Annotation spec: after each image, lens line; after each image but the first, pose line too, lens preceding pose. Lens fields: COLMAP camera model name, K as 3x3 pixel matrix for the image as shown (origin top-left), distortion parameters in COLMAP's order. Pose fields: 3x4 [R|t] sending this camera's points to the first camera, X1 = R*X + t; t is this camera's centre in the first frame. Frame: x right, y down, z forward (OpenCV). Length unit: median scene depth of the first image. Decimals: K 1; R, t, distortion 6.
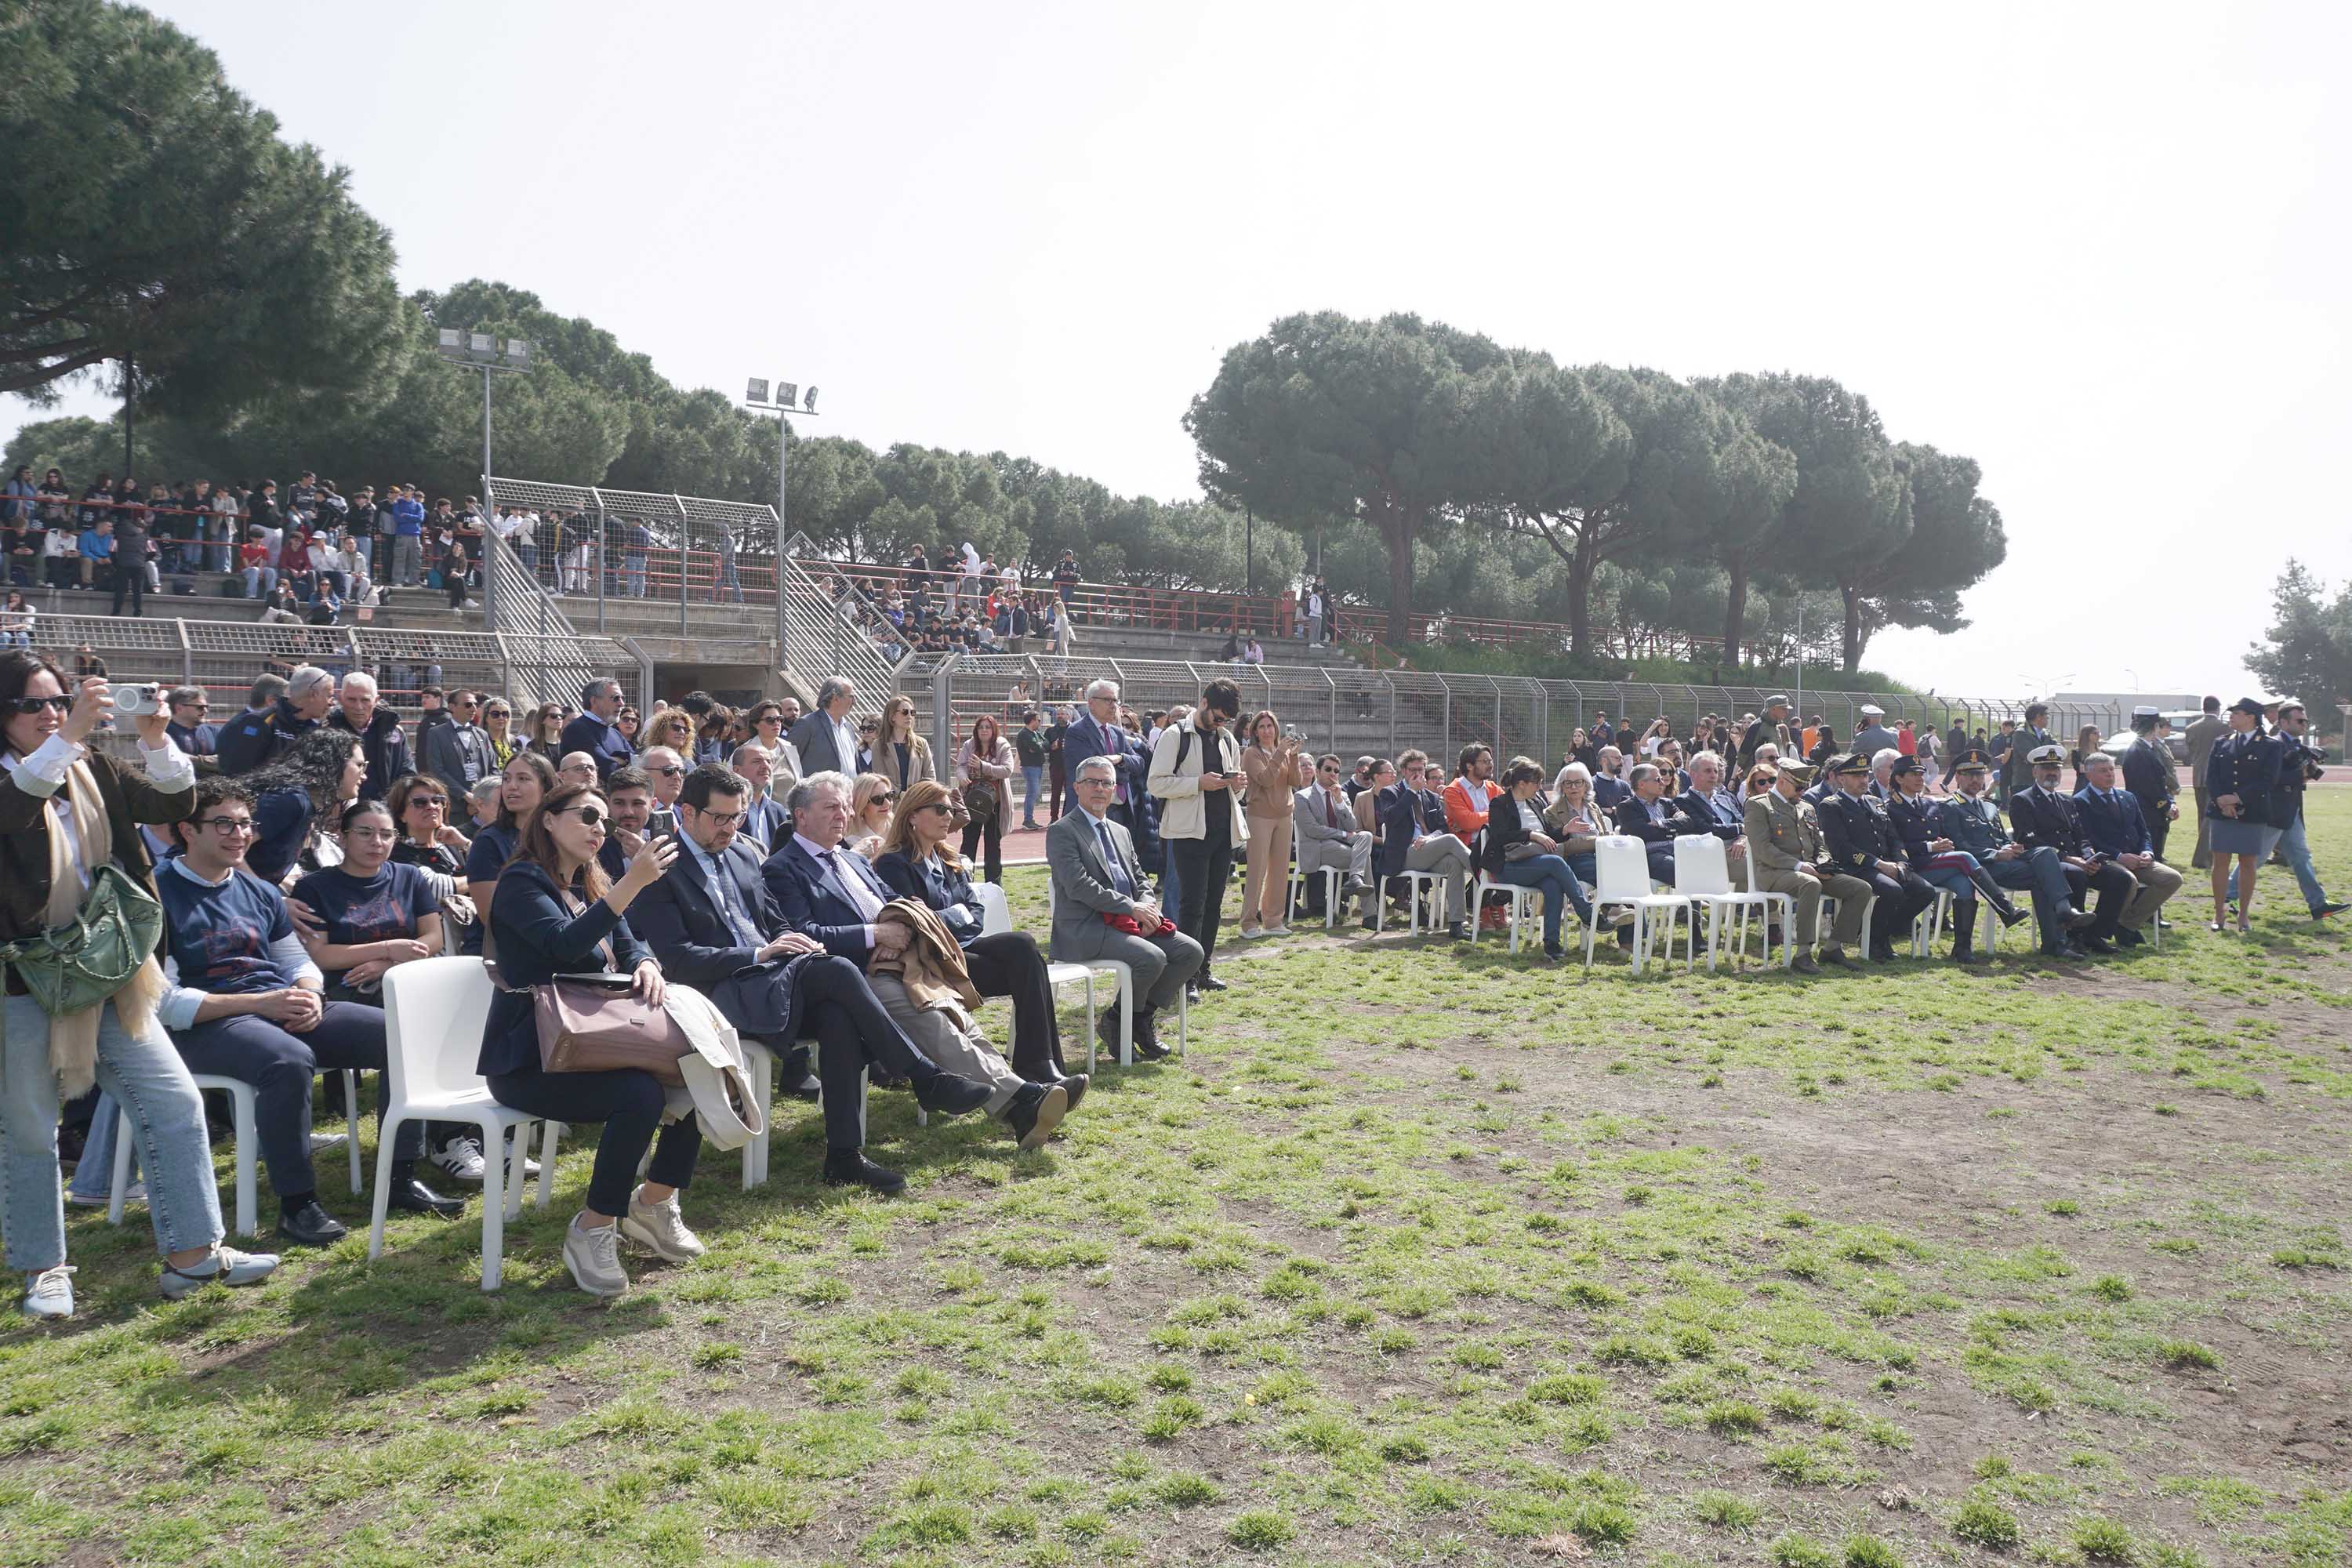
lens RADIAL K [[1616.5, 0, 1178.5], [0, 1616.5, 855.7], [0, 0, 1]] dist [-0.026642, 0.020648]
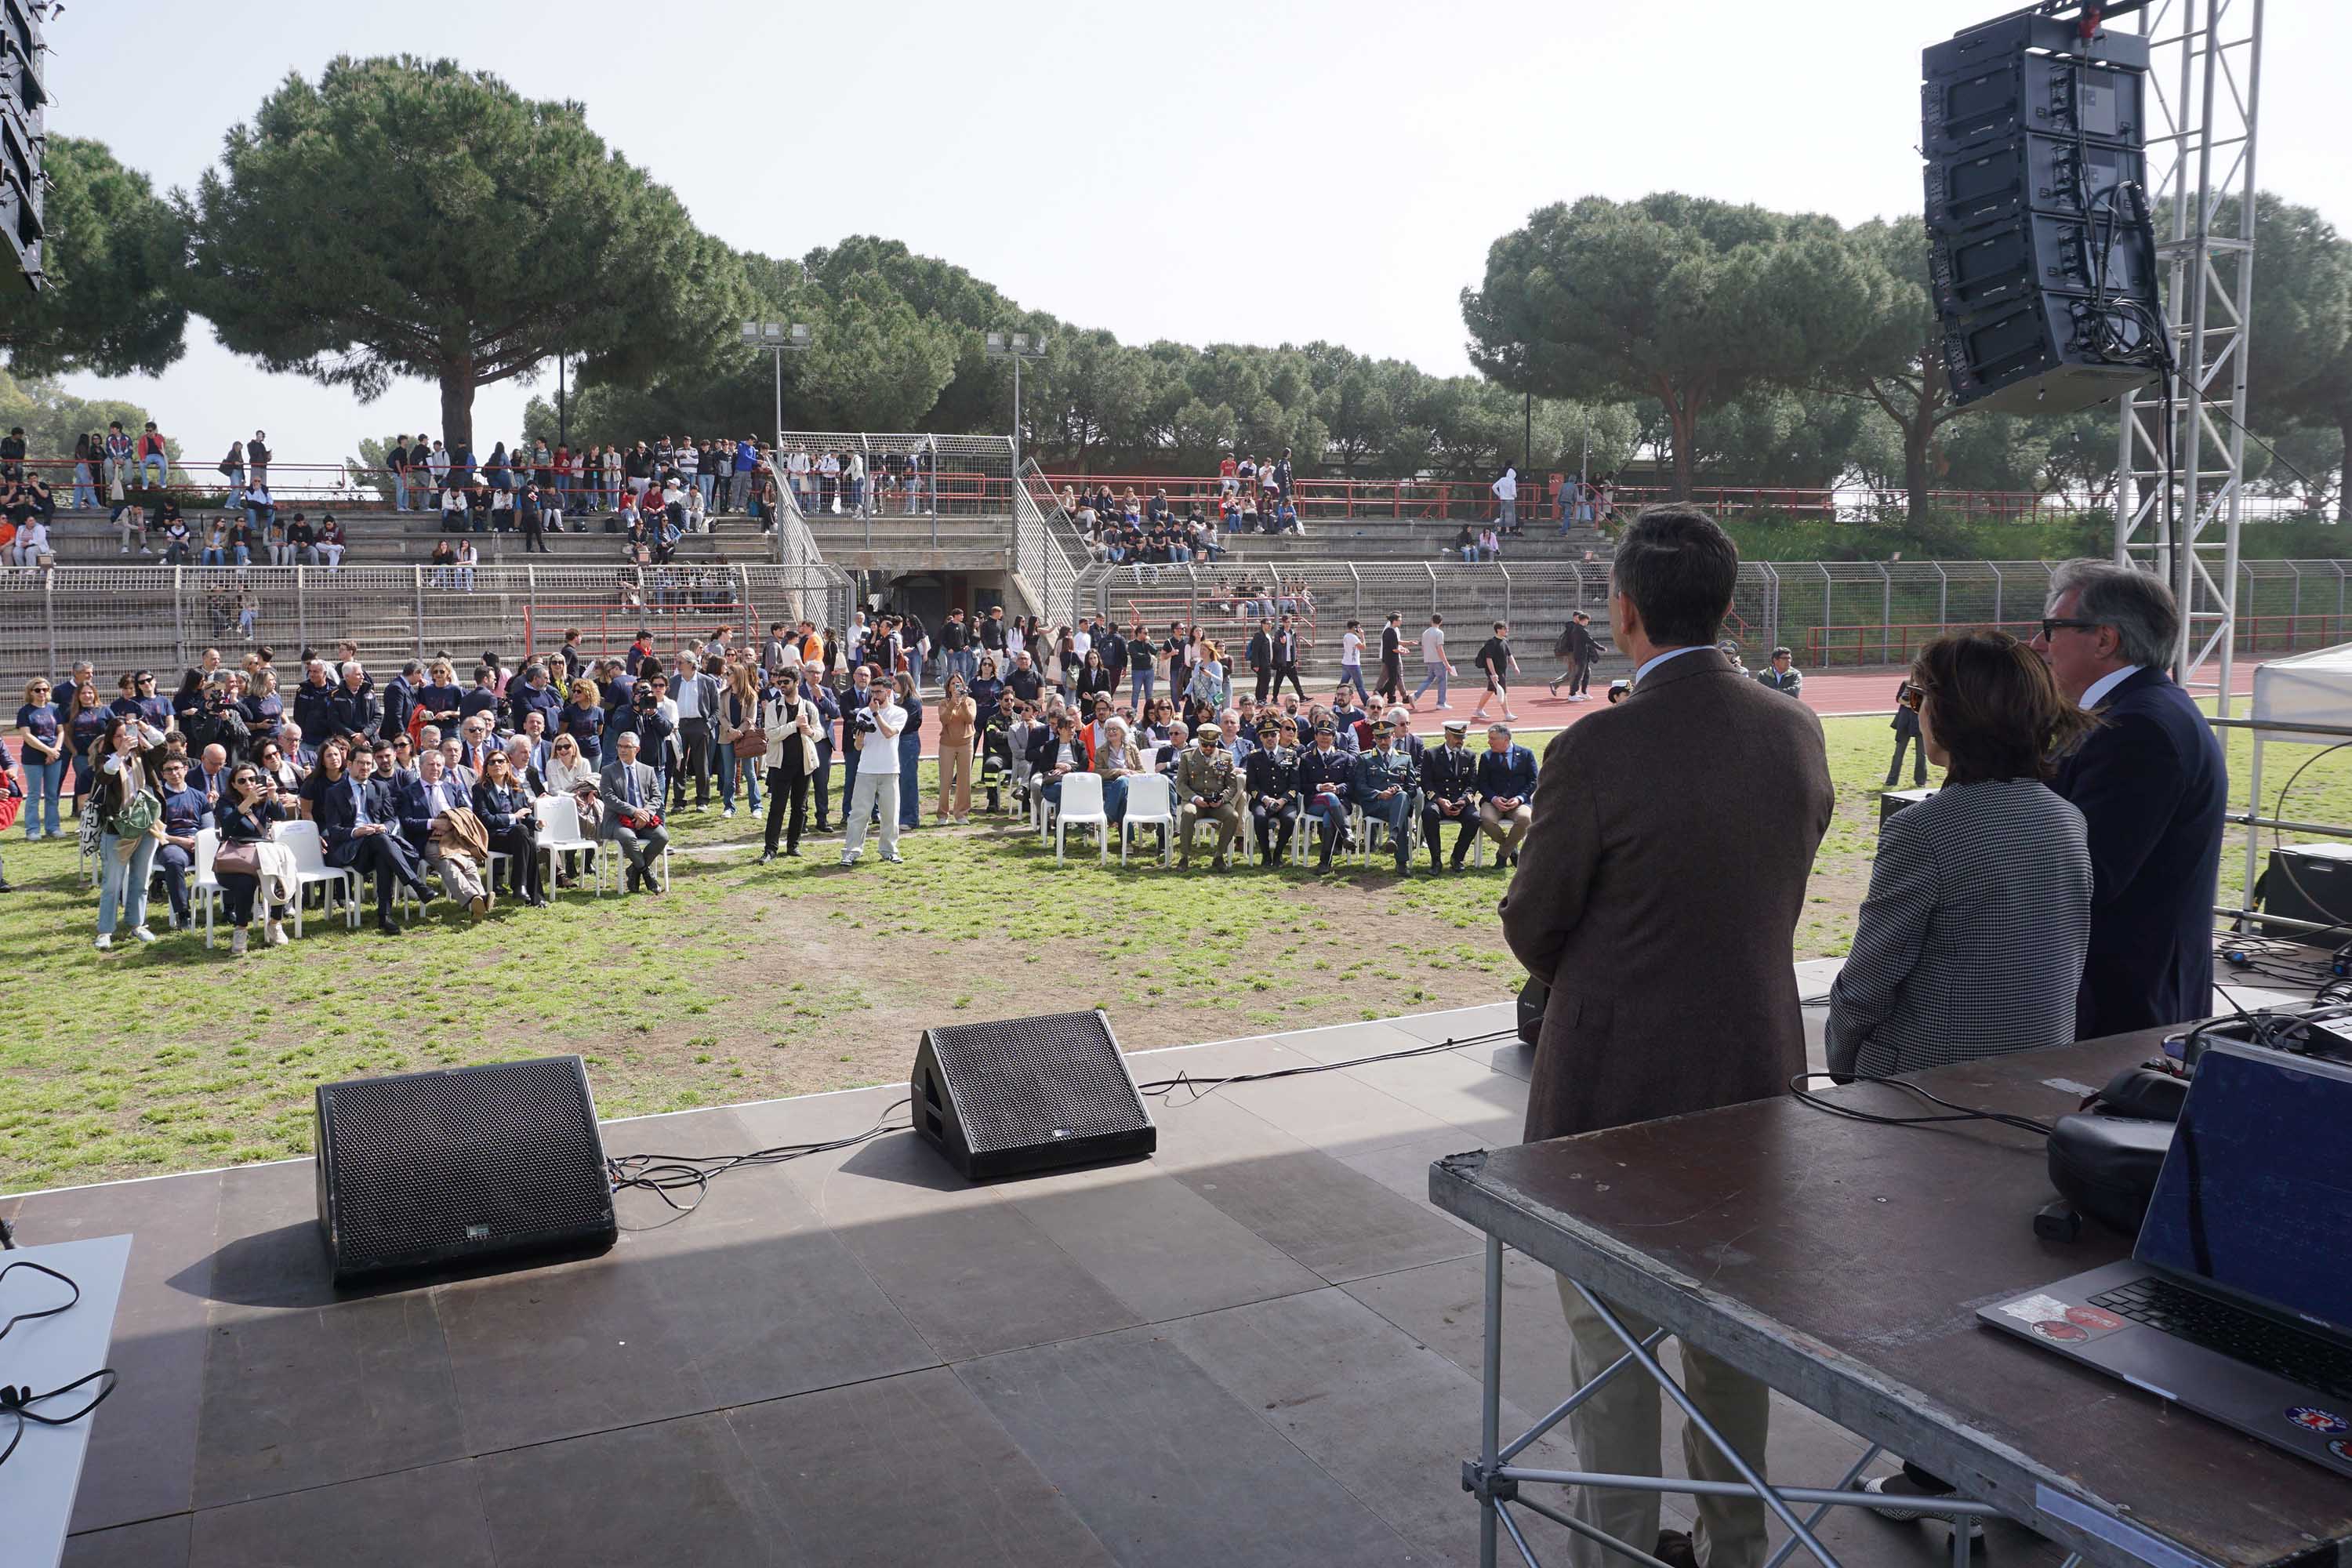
lens RADIAL K [[1836.7, 0, 1176.0], [0, 1836.7, 784.0], [0, 0, 1]] dist [-0.010296, 0.002777]
pose [[0.914395, 0.046374, -0.402158, 0.352666], [-0.023654, 0.997840, 0.061282, -0.037255], [0.404132, -0.046524, 0.913517, -0.179188]]
